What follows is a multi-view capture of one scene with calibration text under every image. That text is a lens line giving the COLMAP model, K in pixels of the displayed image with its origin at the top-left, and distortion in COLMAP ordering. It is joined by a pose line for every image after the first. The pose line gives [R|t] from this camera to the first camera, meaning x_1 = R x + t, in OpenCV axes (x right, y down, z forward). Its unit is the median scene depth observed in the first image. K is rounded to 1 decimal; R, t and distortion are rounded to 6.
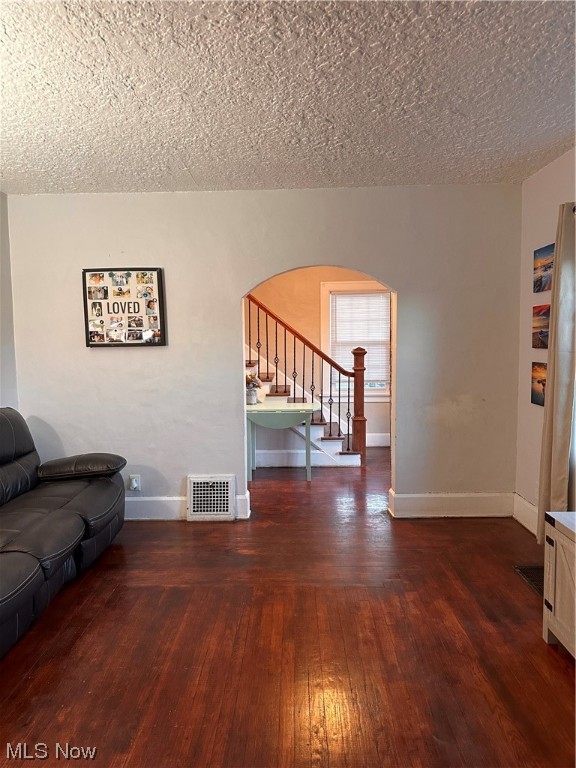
lens RADIAL K [[547.2, 0, 289.0], [0, 547.2, 385.6], [0, 0, 1]] dist [0.020903, -0.051443]
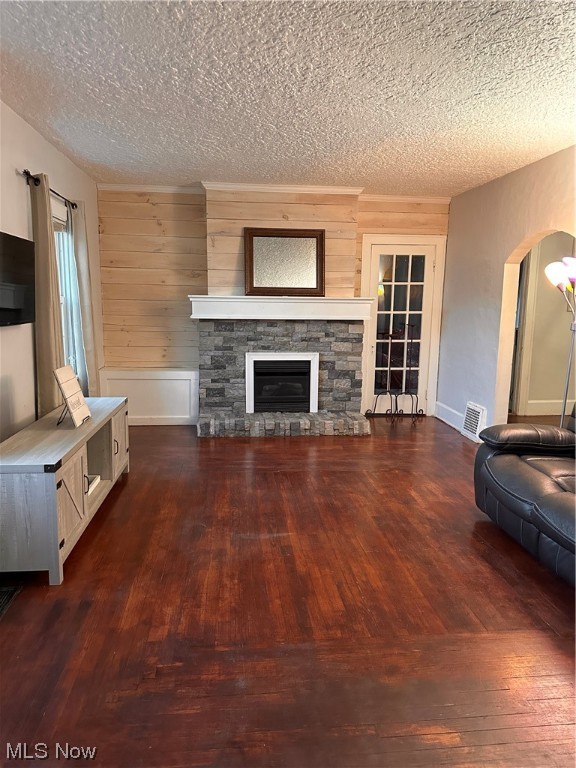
lens RADIAL K [[547.2, 0, 287.6], [0, 547.2, 385.1], [0, 0, 1]] dist [0.020903, -0.051443]
pose [[-0.992906, 0.014180, -0.118056, 0.147679], [-0.013826, 0.972362, 0.233068, -0.145138], [0.118098, 0.233047, -0.965268, 1.879234]]
